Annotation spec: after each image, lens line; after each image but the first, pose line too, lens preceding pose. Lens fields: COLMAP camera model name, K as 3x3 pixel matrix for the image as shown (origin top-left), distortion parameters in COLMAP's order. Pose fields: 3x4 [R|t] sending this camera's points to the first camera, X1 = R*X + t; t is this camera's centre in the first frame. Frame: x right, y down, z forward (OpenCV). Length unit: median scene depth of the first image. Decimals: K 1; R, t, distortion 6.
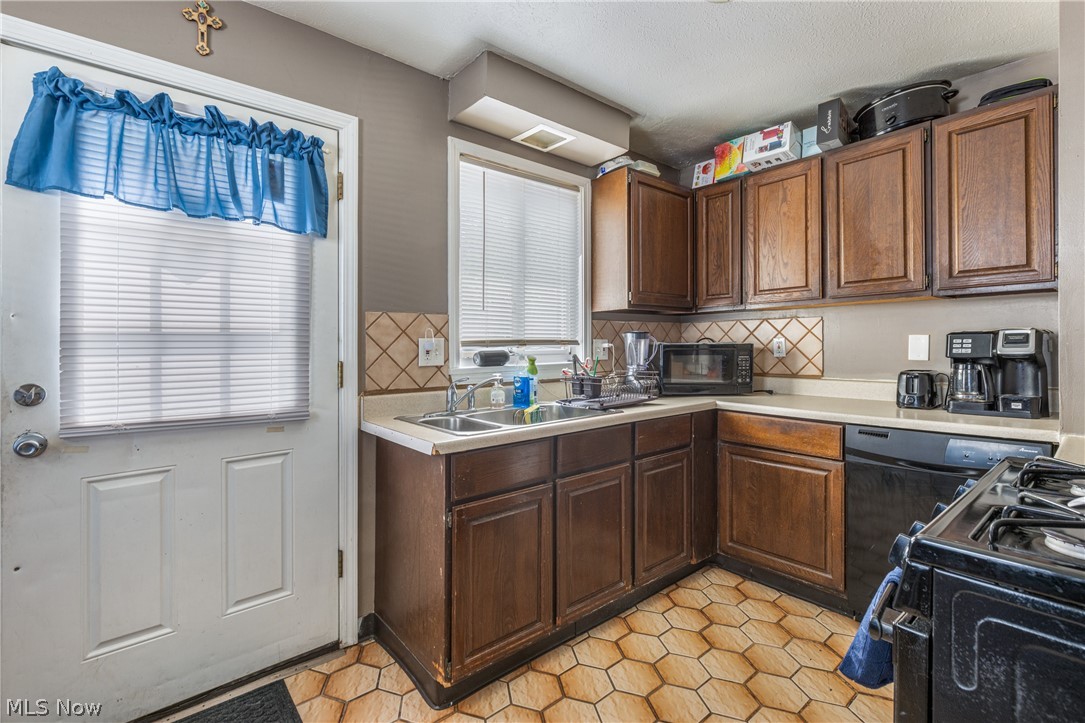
lens RADIAL K [[492.2, 0, 542.6], [0, 492.2, 340.4], [0, 0, 1]] dist [0.011283, 0.000173]
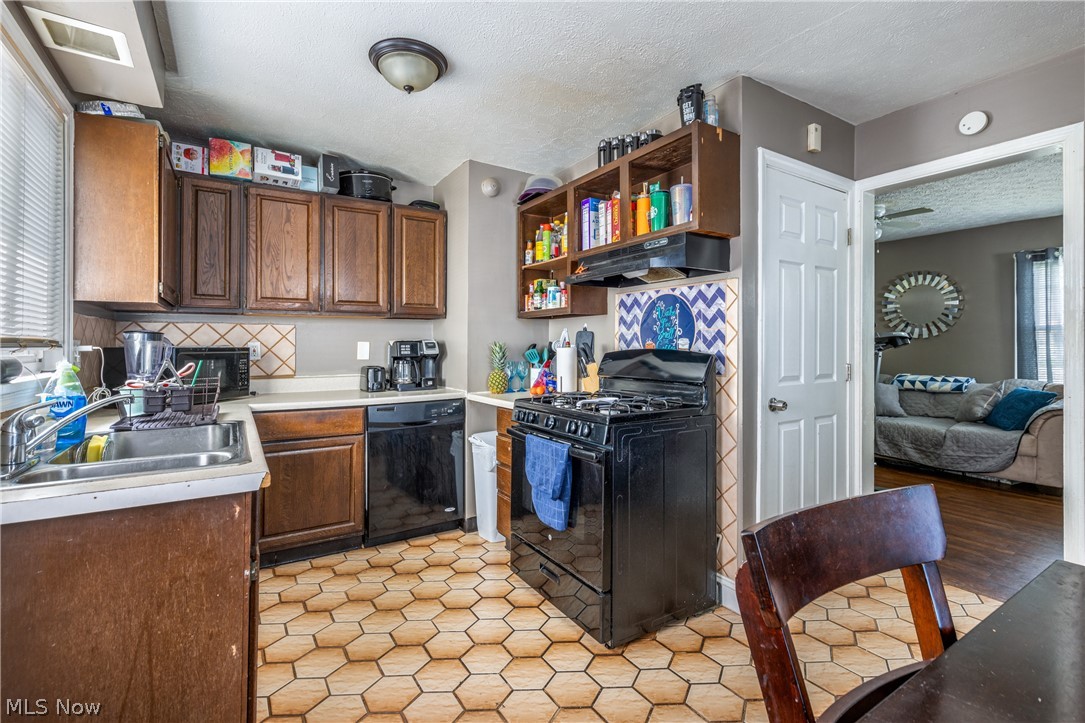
lens RADIAL K [[481.7, 0, 545.3], [0, 481.7, 347.8], [0, 0, 1]] dist [0.002062, 0.000727]
pose [[0.136166, 0.005997, 0.990668, -0.562682], [-0.008479, 0.999952, -0.004888, 0.008289], [-0.990650, -0.007734, 0.136210, 0.286877]]
